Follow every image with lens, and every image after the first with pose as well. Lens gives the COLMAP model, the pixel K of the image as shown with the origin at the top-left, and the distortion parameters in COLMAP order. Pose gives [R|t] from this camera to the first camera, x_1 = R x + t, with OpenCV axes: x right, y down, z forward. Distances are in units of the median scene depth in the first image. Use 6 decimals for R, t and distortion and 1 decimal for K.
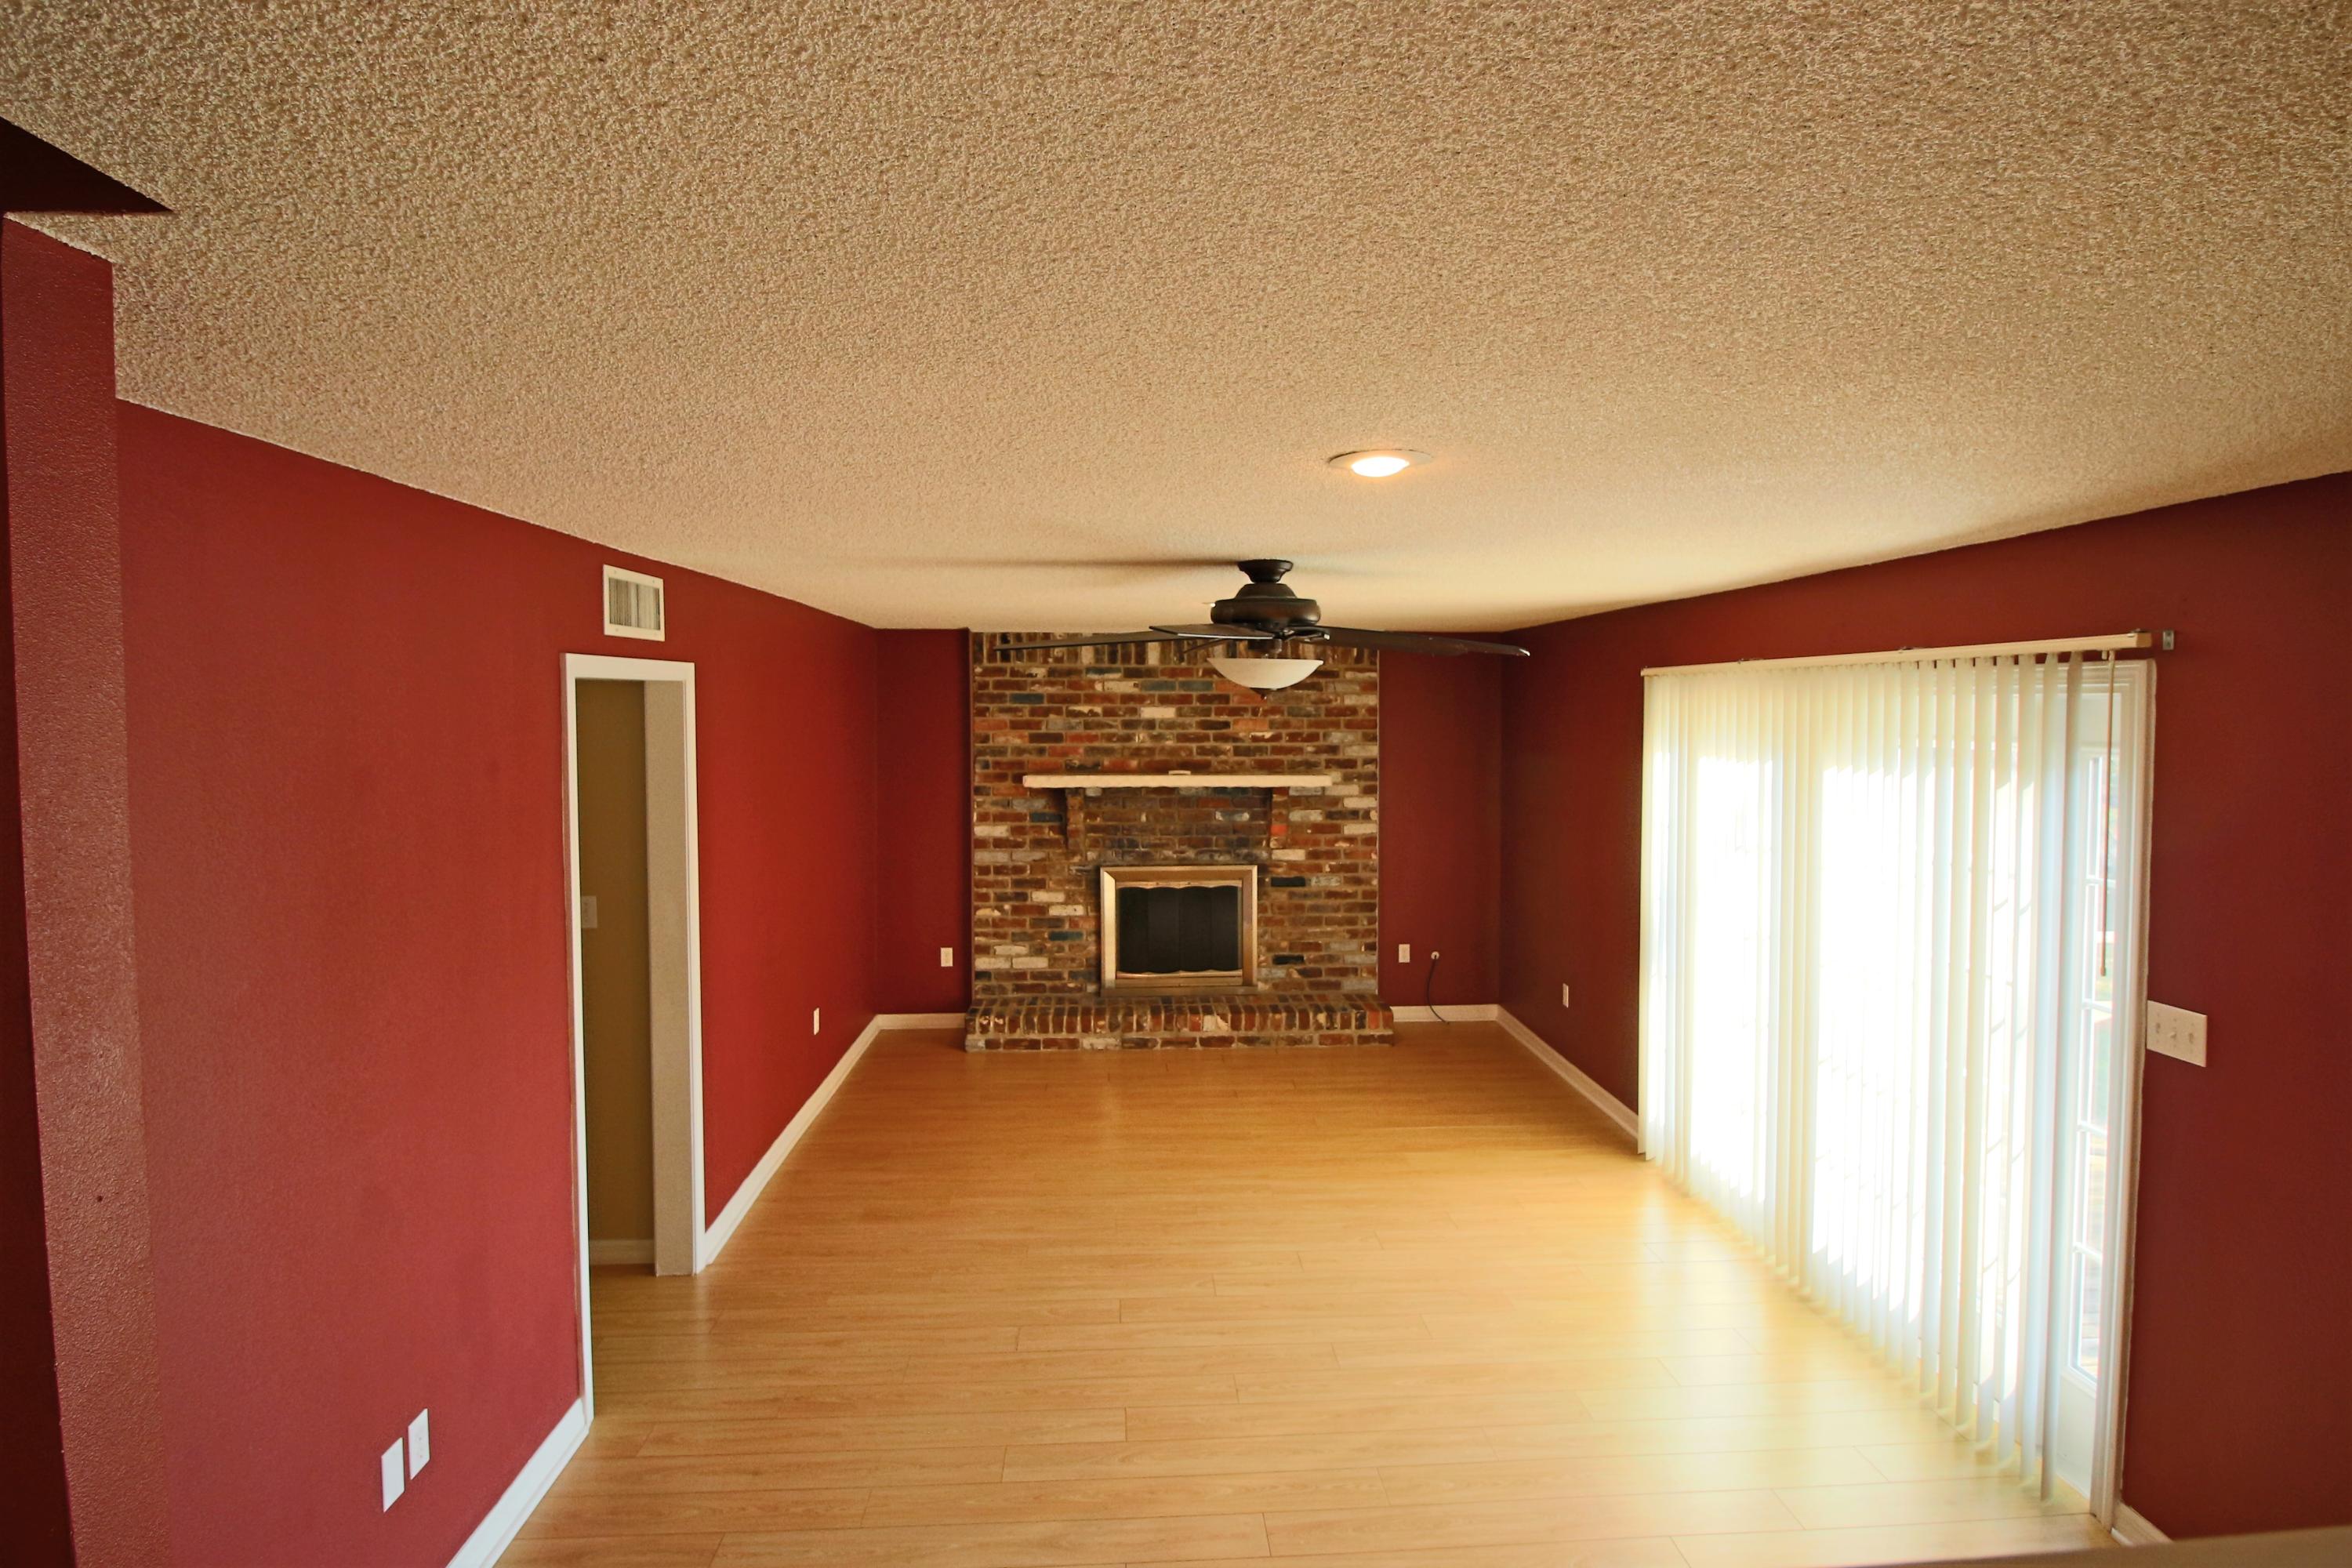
lens RADIAL K [[1224.7, 0, 1183.1], [0, 1224.7, 778.7], [0, 0, 1]] dist [-0.002578, -0.008422]
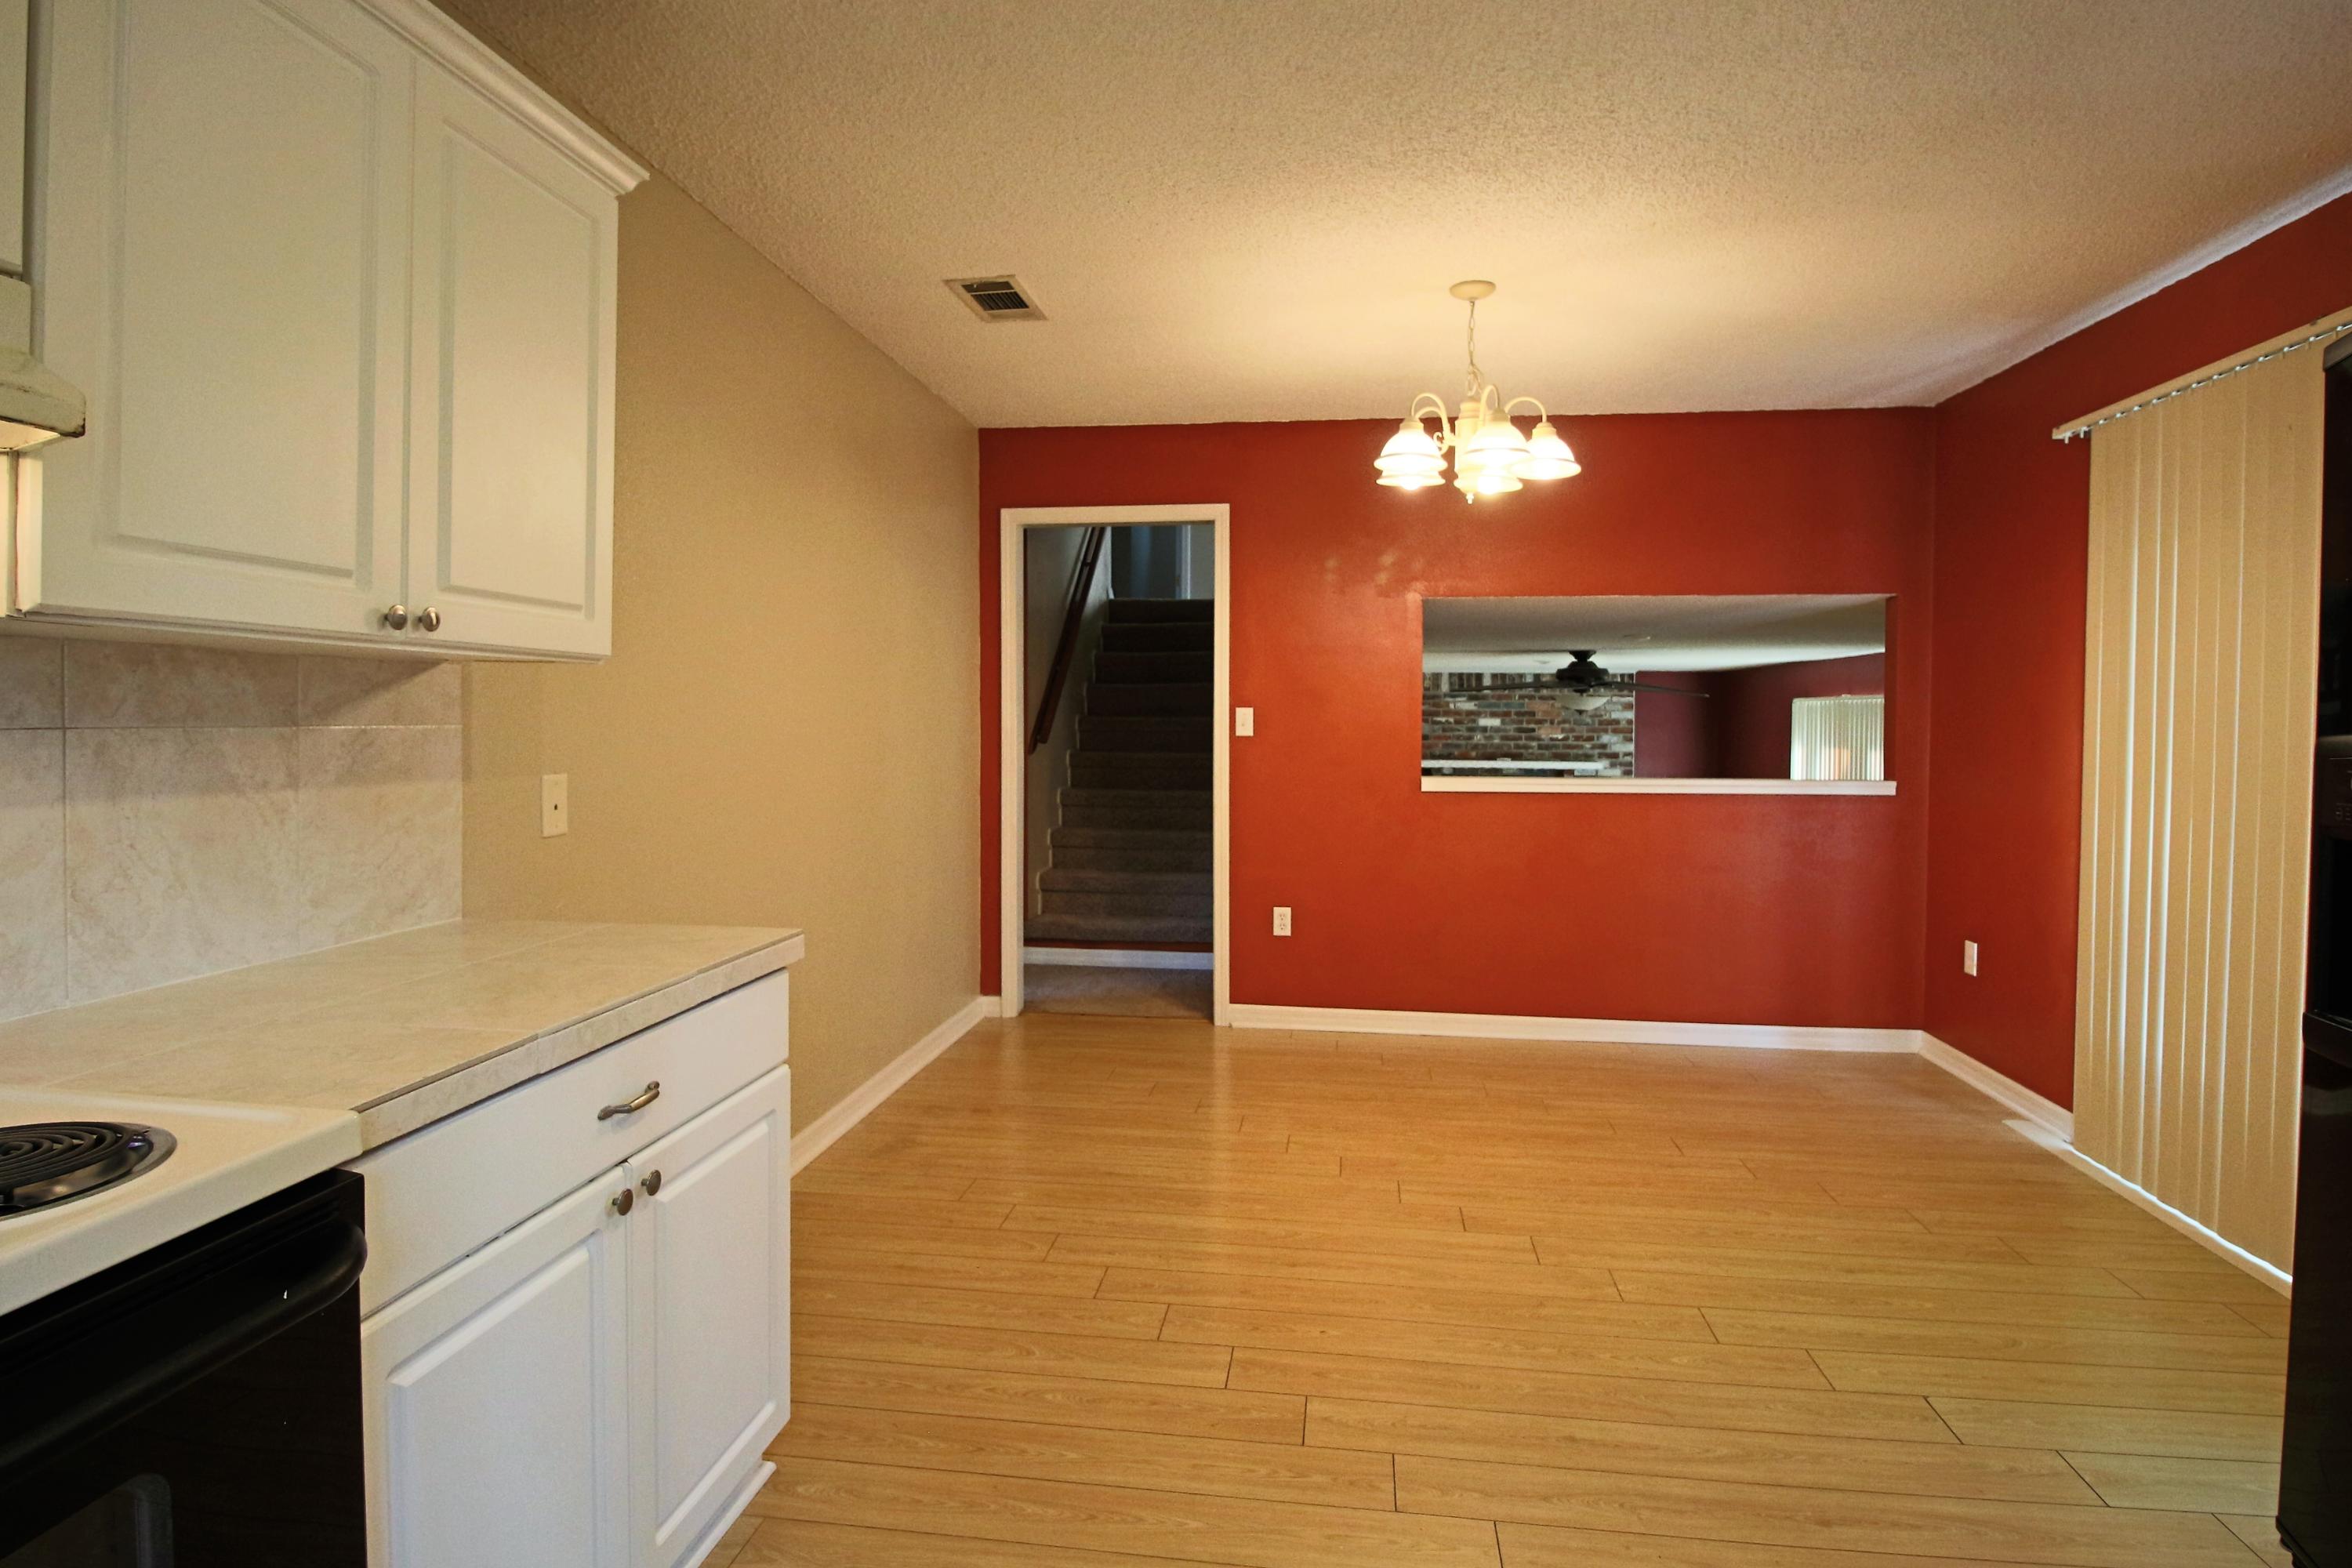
lens RADIAL K [[1224.7, 0, 1165.2], [0, 1224.7, 766.6], [0, 0, 1]] dist [-0.002578, -0.008422]
pose [[0.979490, 0.014432, -0.200976, -0.113070], [-0.018628, 0.999646, -0.019001, 0.042639], [0.200631, 0.022355, 0.979412, -0.653675]]
